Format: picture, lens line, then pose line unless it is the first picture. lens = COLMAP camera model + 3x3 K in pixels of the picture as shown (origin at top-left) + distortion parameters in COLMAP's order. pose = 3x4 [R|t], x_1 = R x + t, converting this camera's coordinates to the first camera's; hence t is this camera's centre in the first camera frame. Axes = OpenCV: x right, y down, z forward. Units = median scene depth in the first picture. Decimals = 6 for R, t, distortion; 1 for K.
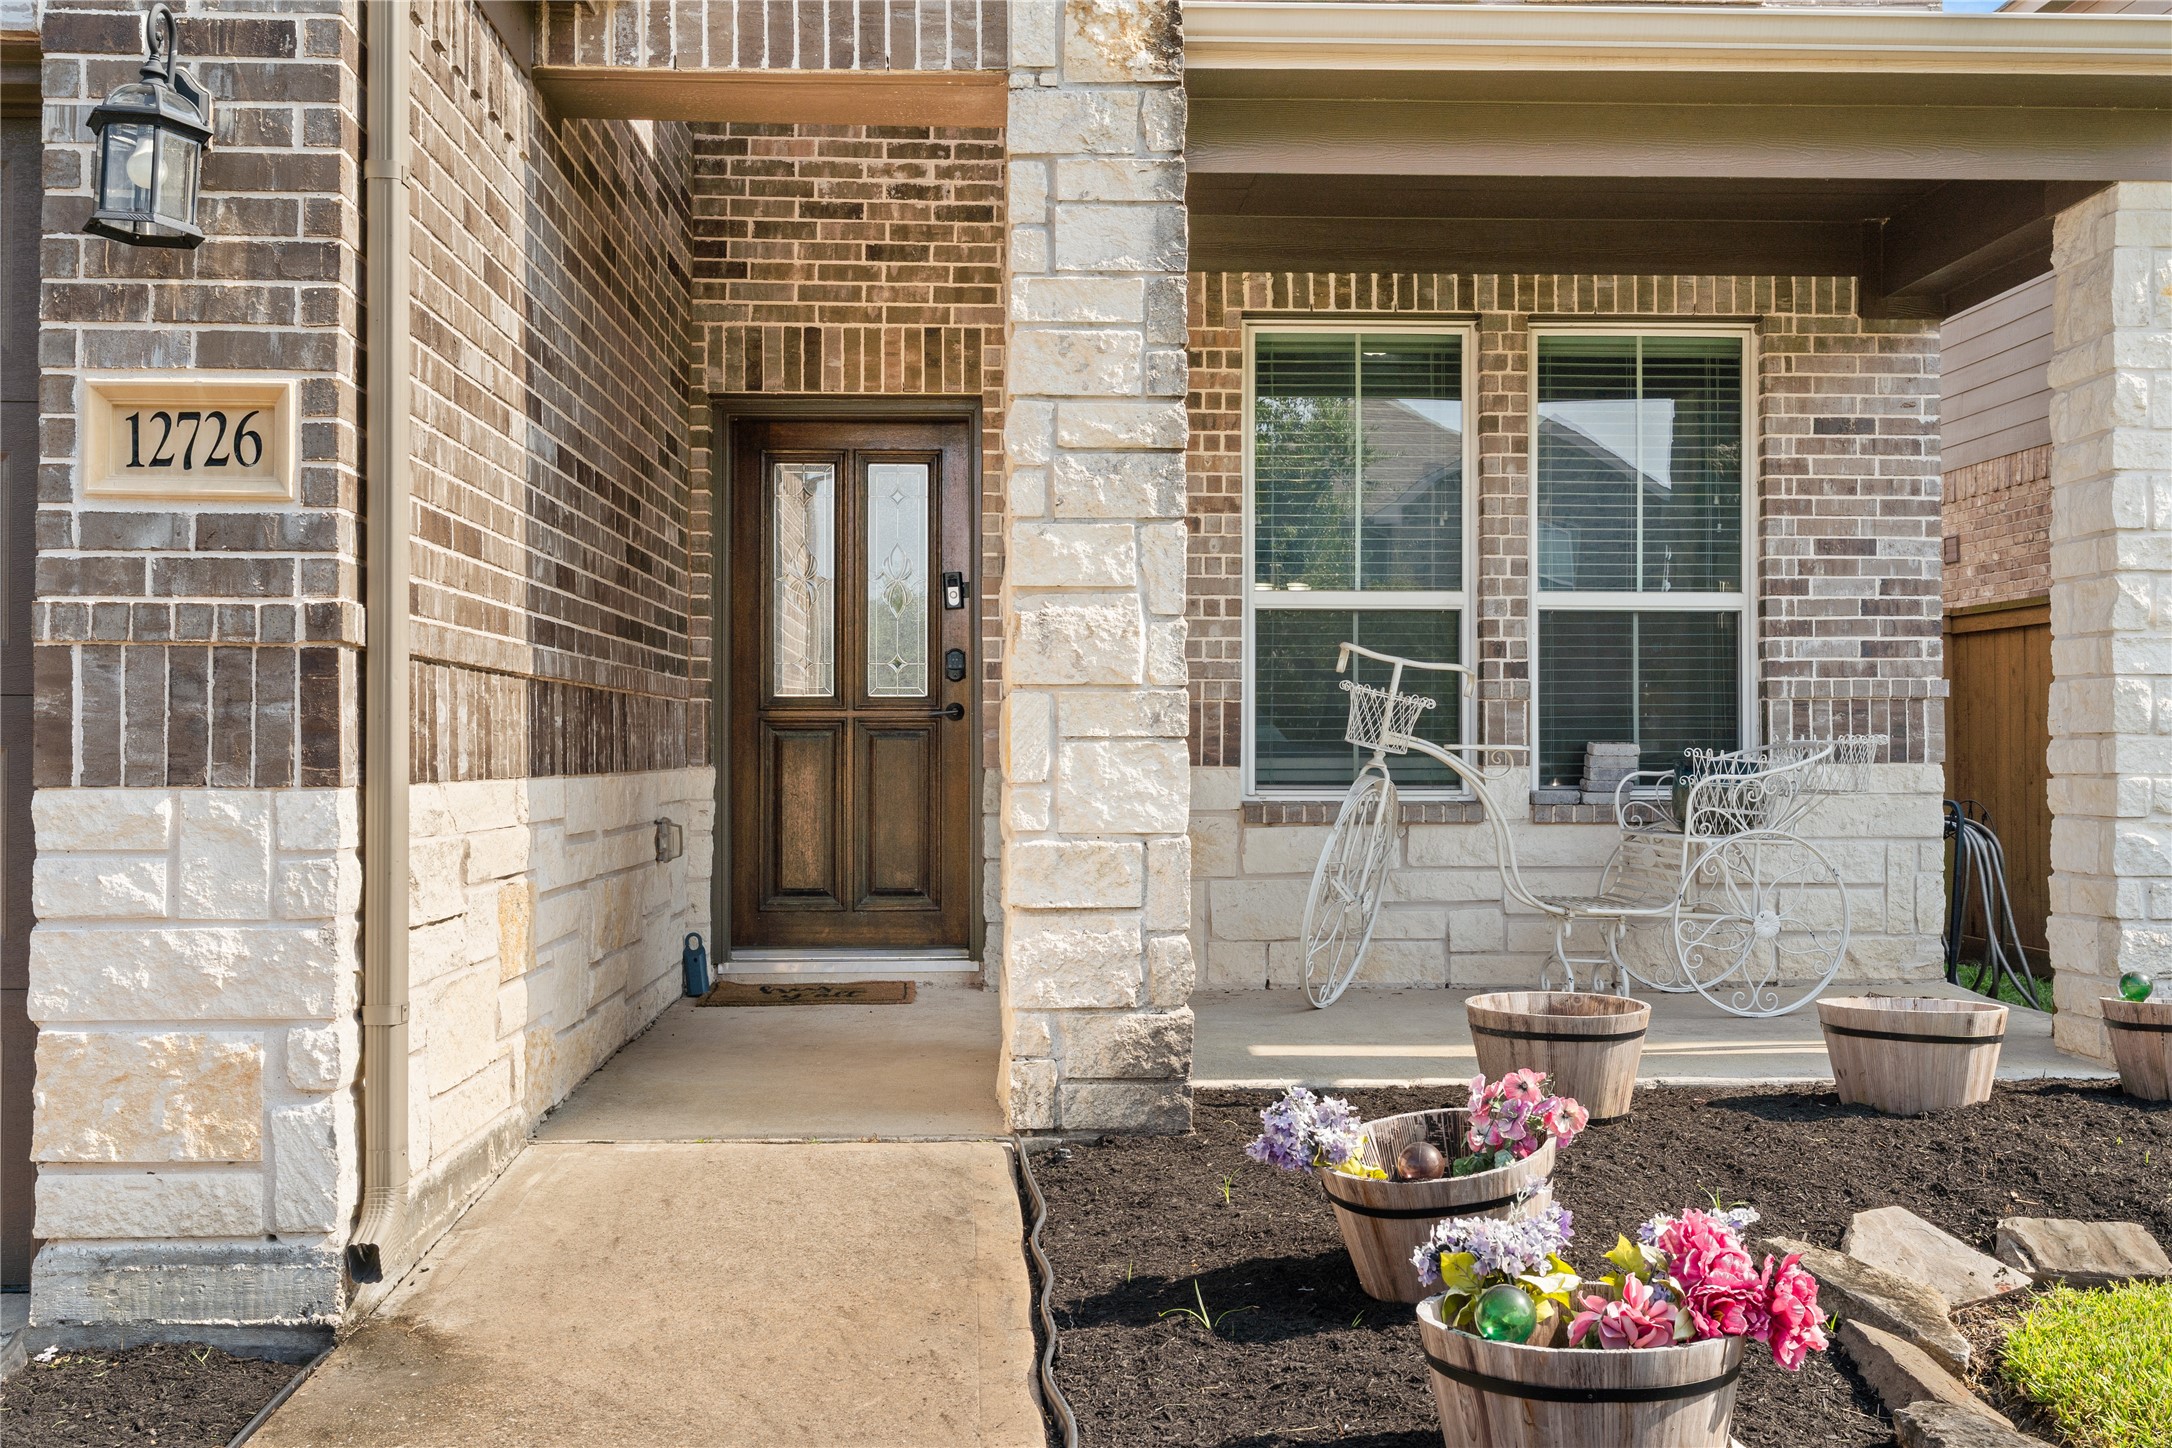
lens RADIAL K [[2037.6, 0, 1083.5], [0, 2037.6, 726.4], [0, 0, 1]] dist [0.006251, 0.000000]
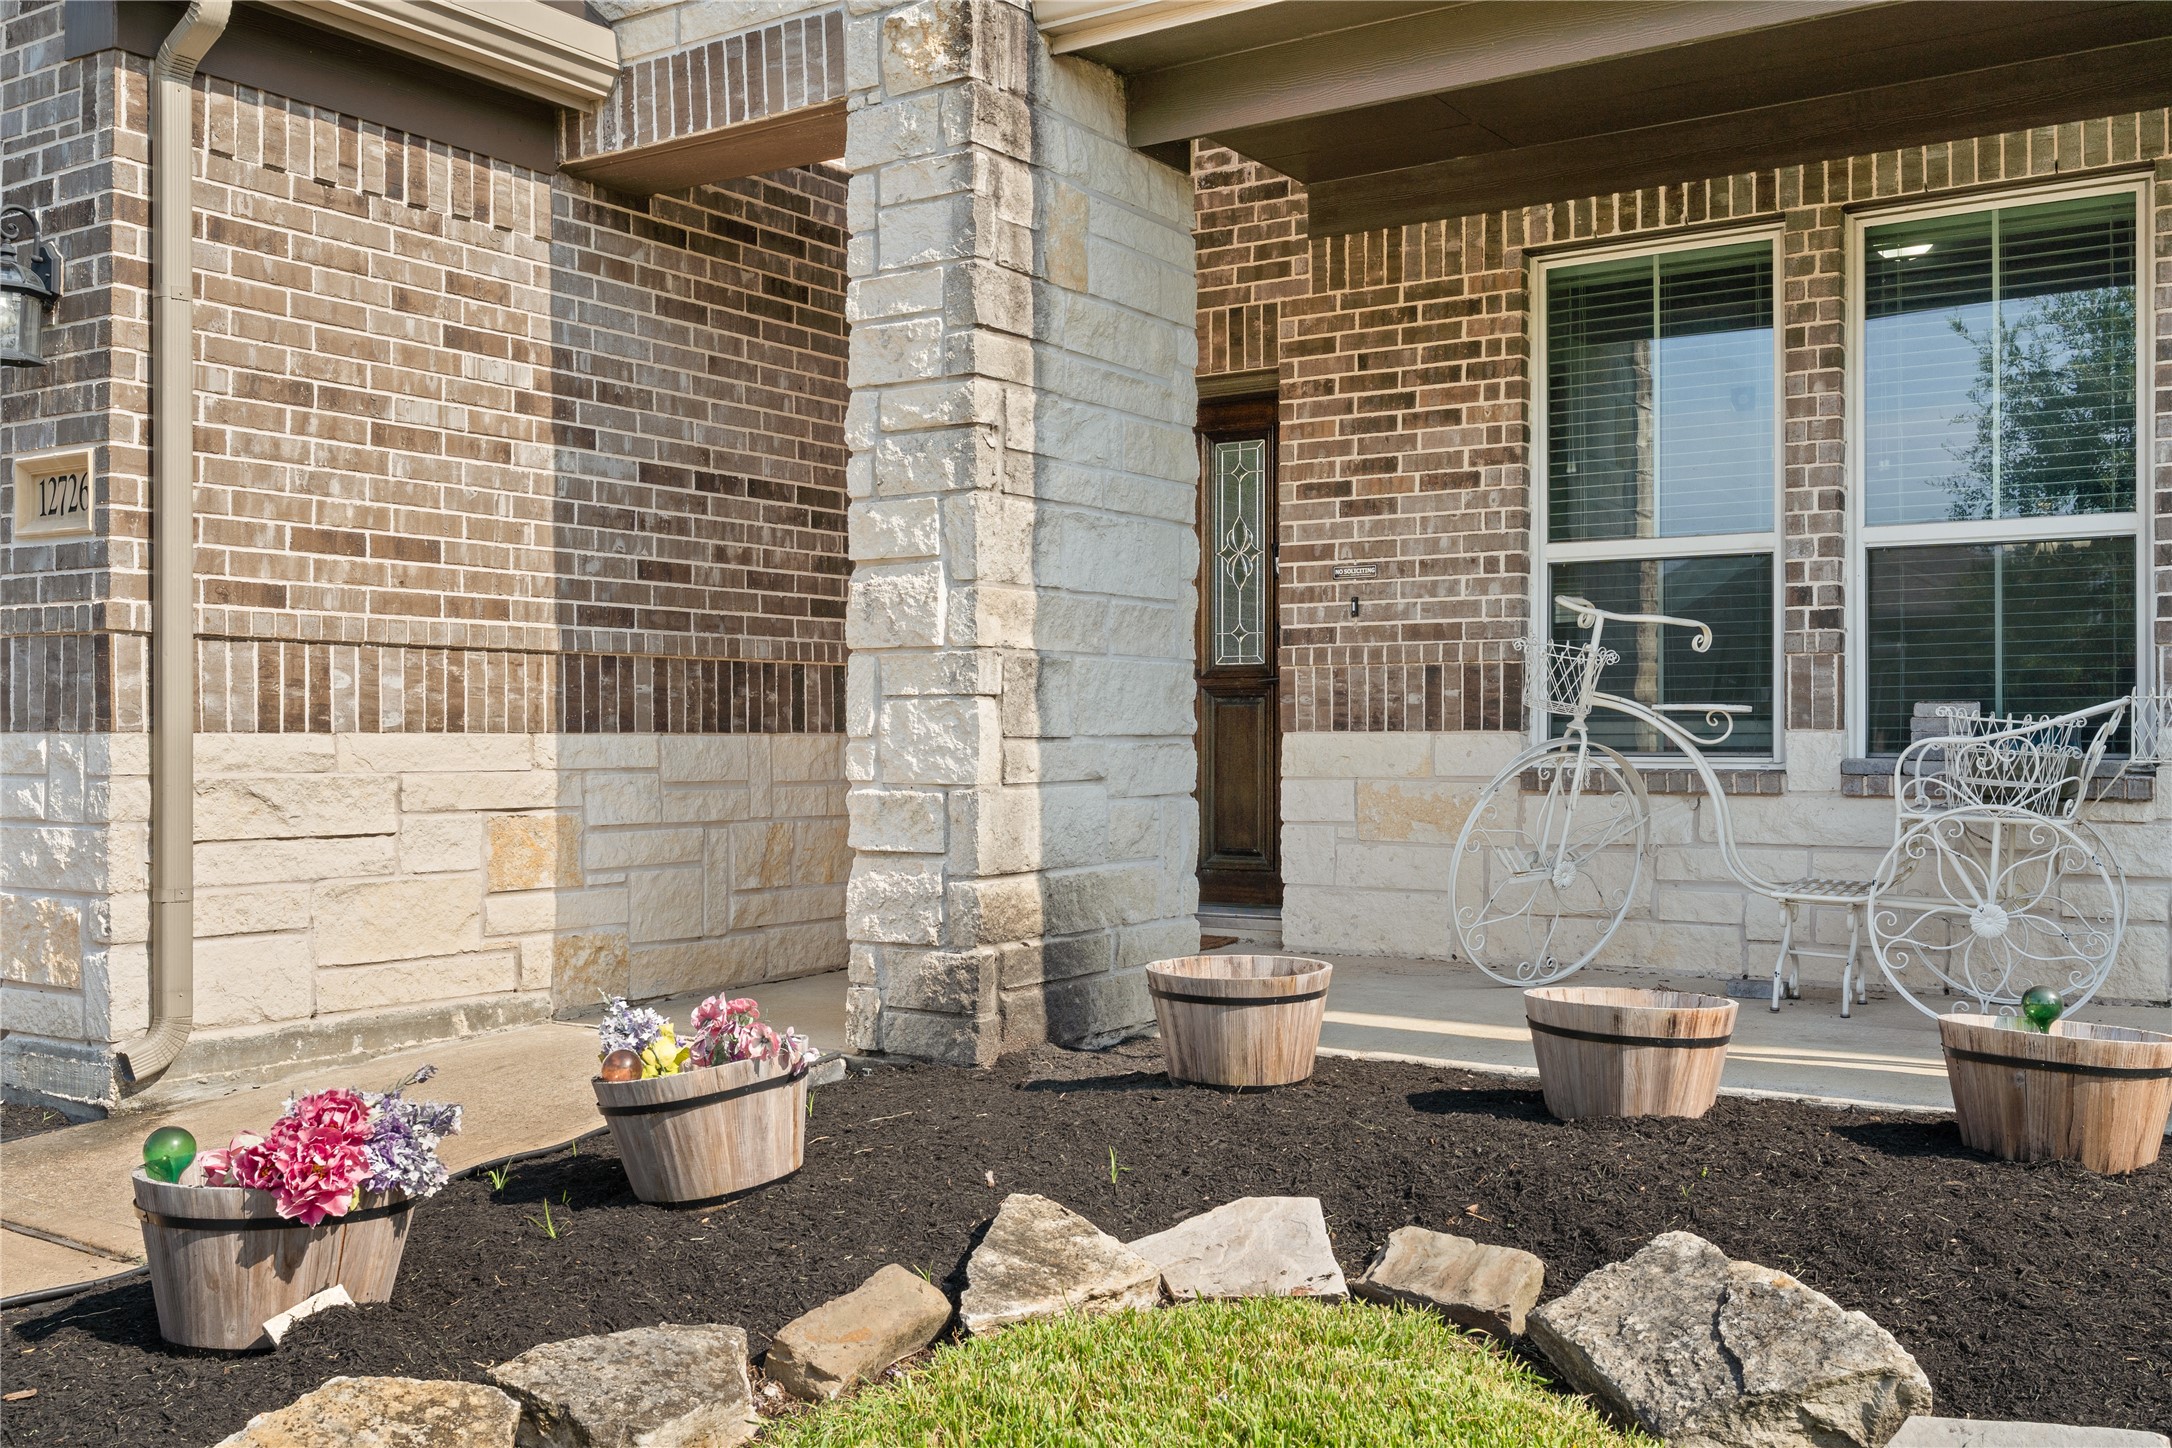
lens RADIAL K [[2037.6, 0, 1082.7], [0, 2037.6, 727.2], [0, 0, 1]] dist [0.006251, 0.000000]
pose [[0.806456, -0.002339, -0.591289, 0.721265], [0.007554, 0.999951, 0.006347, 0.015937], [0.591245, -0.009585, 0.806435, 0.176283]]
